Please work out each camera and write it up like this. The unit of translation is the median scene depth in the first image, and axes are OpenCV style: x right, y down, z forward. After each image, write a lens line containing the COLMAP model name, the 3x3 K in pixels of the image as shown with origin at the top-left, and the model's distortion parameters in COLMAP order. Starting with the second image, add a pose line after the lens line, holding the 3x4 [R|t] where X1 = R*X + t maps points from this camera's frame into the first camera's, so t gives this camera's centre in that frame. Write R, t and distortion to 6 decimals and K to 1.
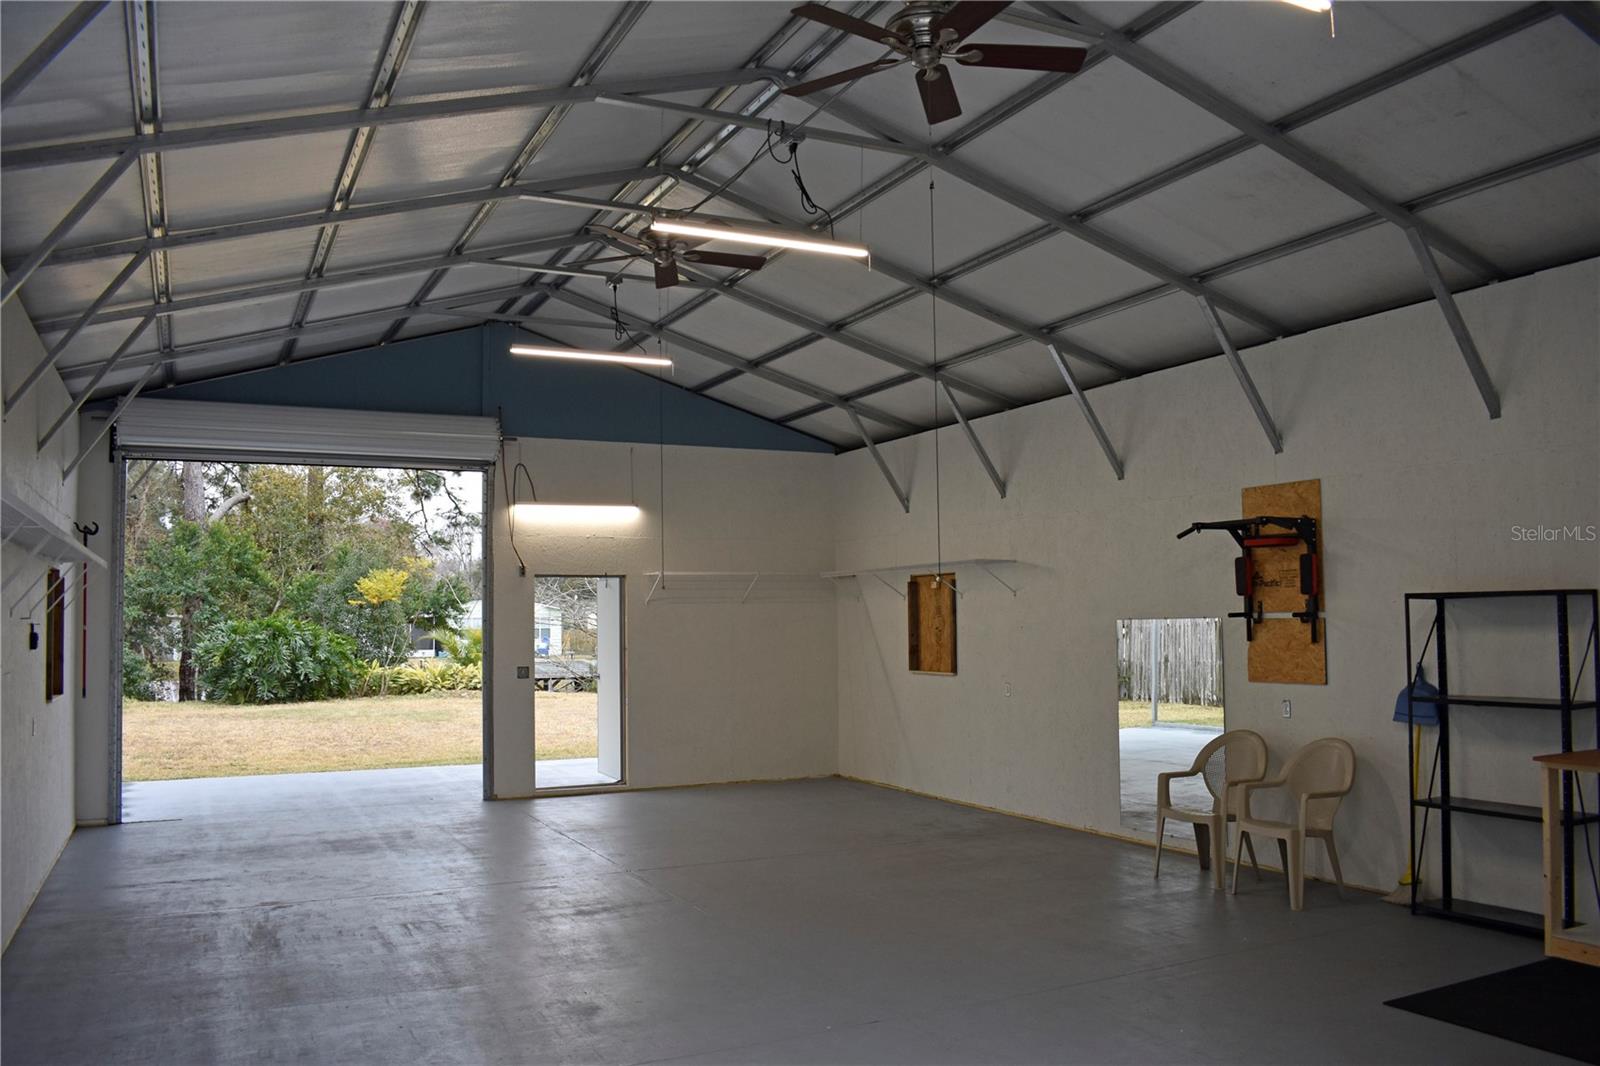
lens RADIAL K [[1259.6, 0, 801.9], [0, 1259.6, 536.2], [0, 0, 1]] dist [-0.090980, 0.004861]
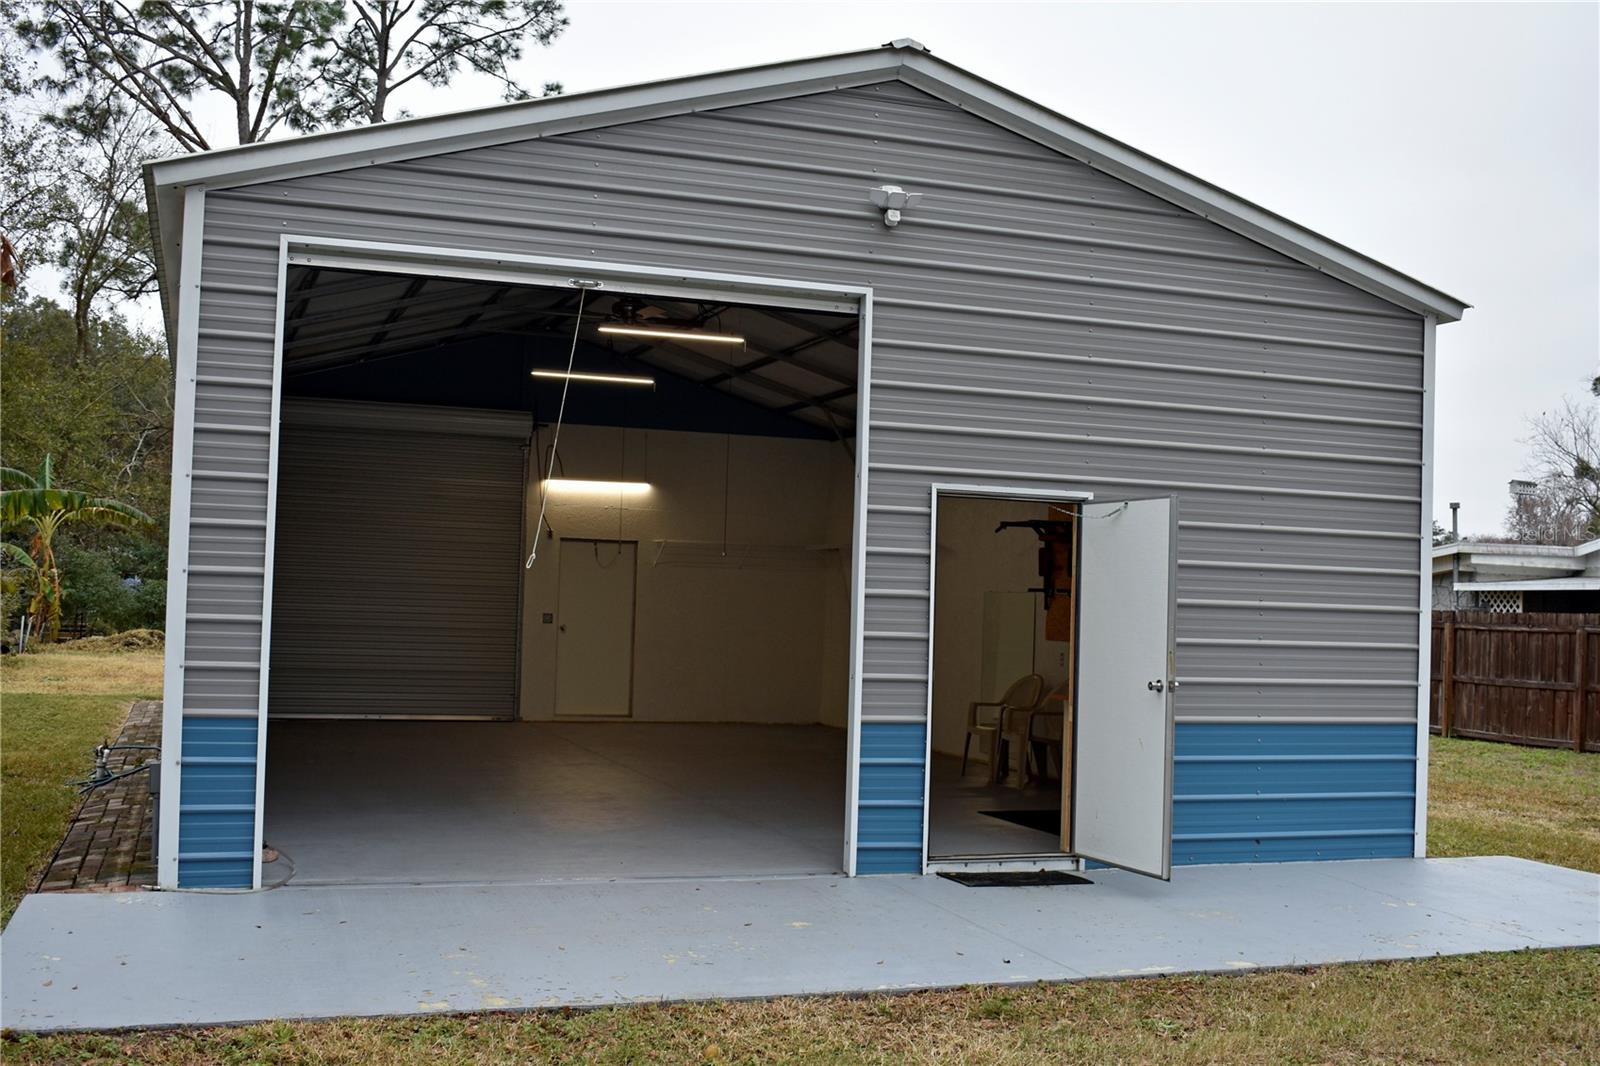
lens RADIAL K [[1727.2, 0, 800.5], [0, 1727.2, 542.2], [0, 0, 1]] dist [-0.055612, -0.029671]
pose [[0.991625, 0.040039, -0.122788, 0.272654], [-0.036047, 0.998752, 0.034559, -0.038367], [0.124019, -0.029844, 0.991831, -0.762662]]
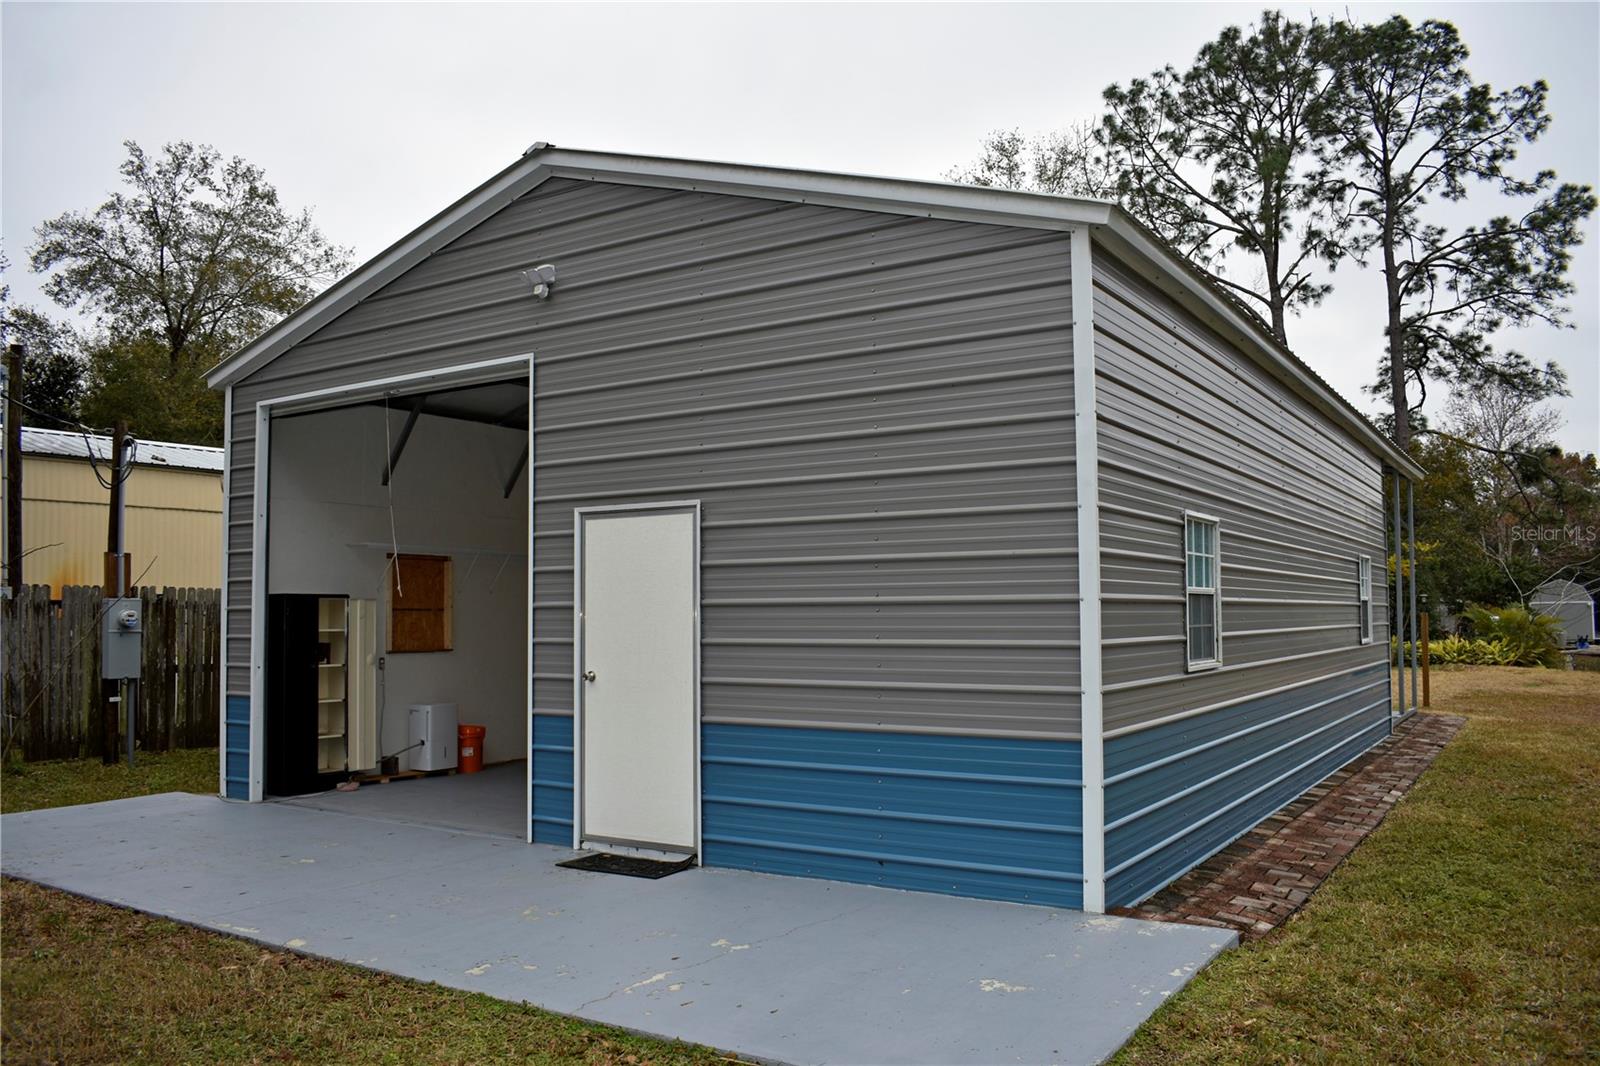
lens RADIAL K [[1247.2, 0, 801.2], [0, 1247.2, 552.5], [0, 0, 1]] dist [-0.078934, -0.056013]
pose [[0.513939, -0.034492, -0.857133, 1.012622], [0.056371, 0.998390, -0.006377, 0.002628], [0.855973, -0.045040, 0.515055, -0.059505]]
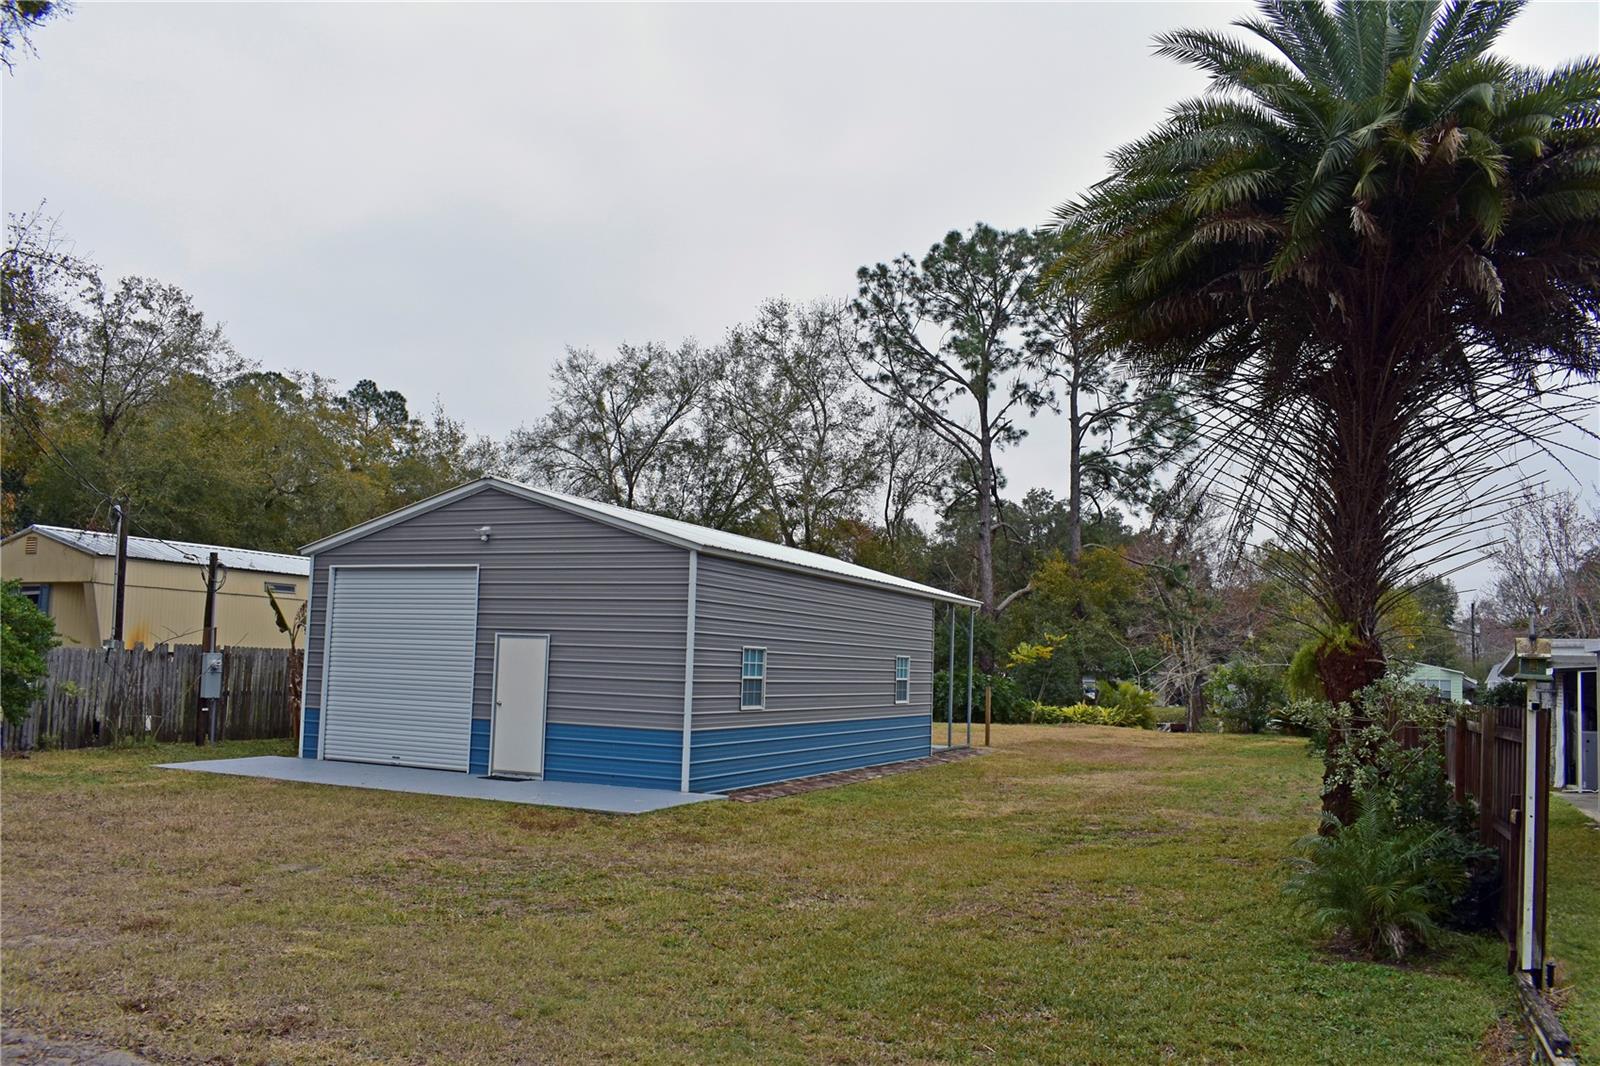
lens RADIAL K [[1258.3, 0, 781.8], [0, 1258.3, 529.5], [0, 0, 1]] dist [-0.095085, -0.001766]
pose [[0.623418, -0.054289, -0.780002, 2.072413], [0.013609, 0.998189, -0.058598, -0.081678], [0.781770, 0.025917, 0.623028, -0.649322]]
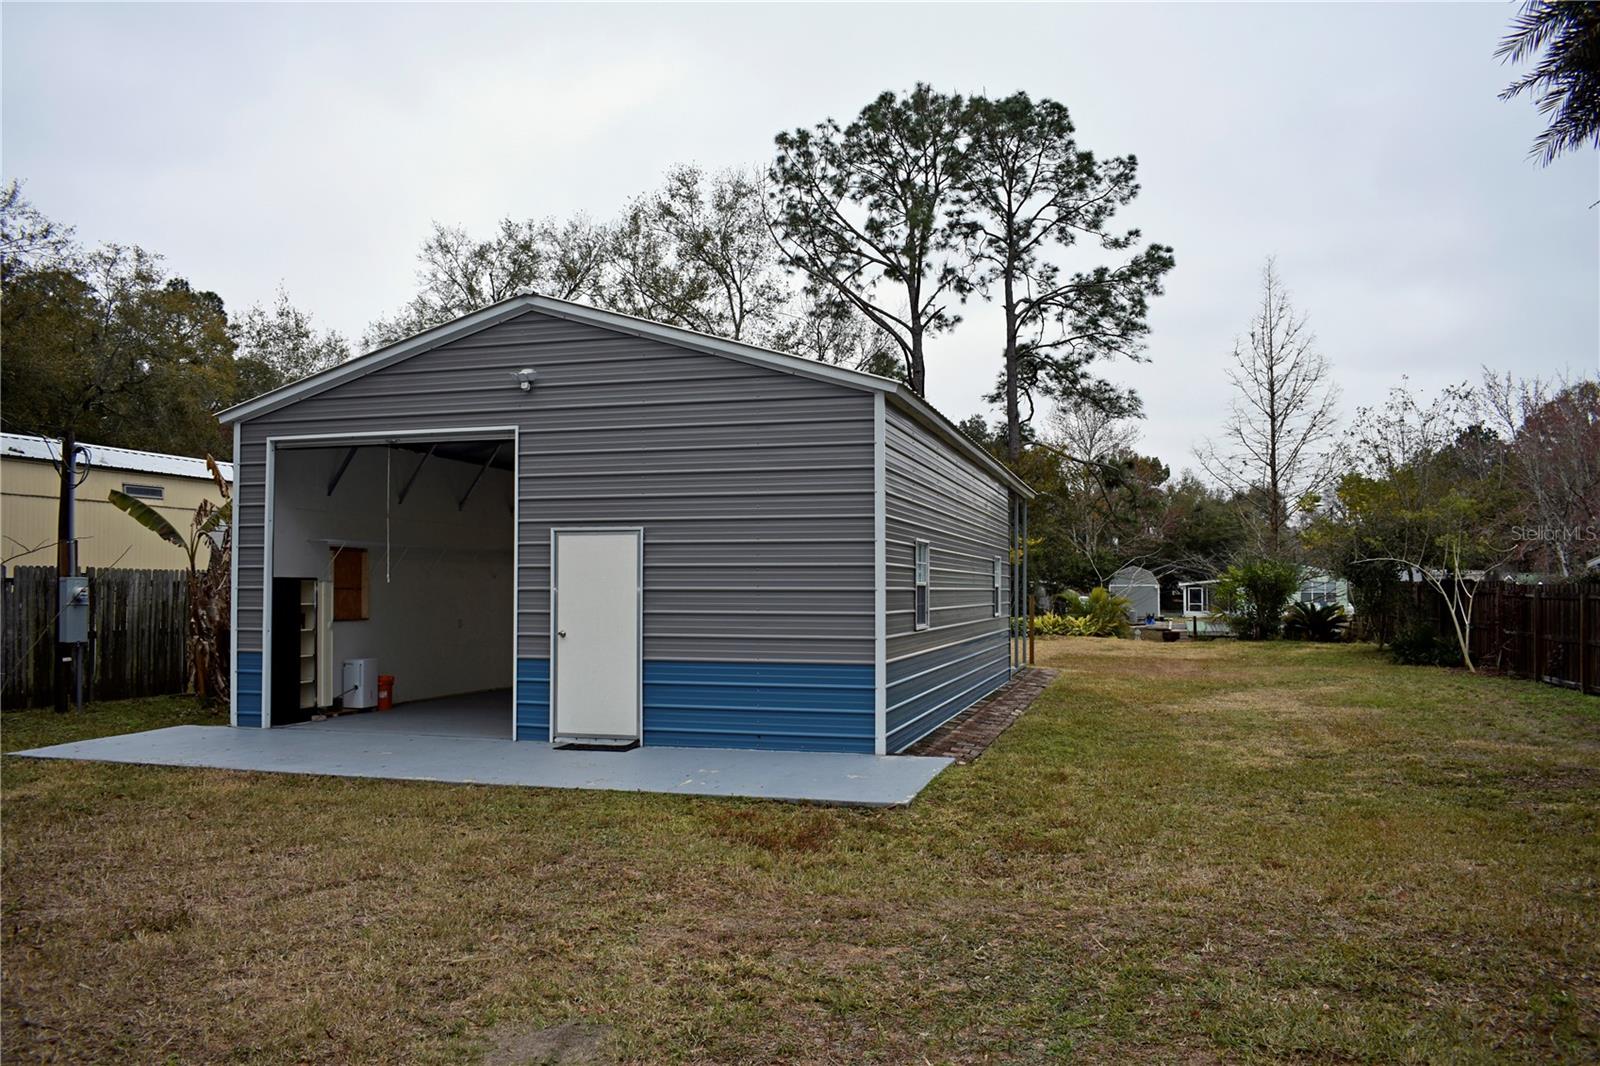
lens RADIAL K [[1253.2, 0, 783.0], [0, 1253.2, 537.2], [0, 0, 1]] dist [-0.092454, 0.006169]
pose [[0.732905, -0.015858, -0.680147, 1.301537], [0.034928, 0.999287, 0.014339, -0.041170], [0.679434, -0.034265, 0.732936, -0.560967]]
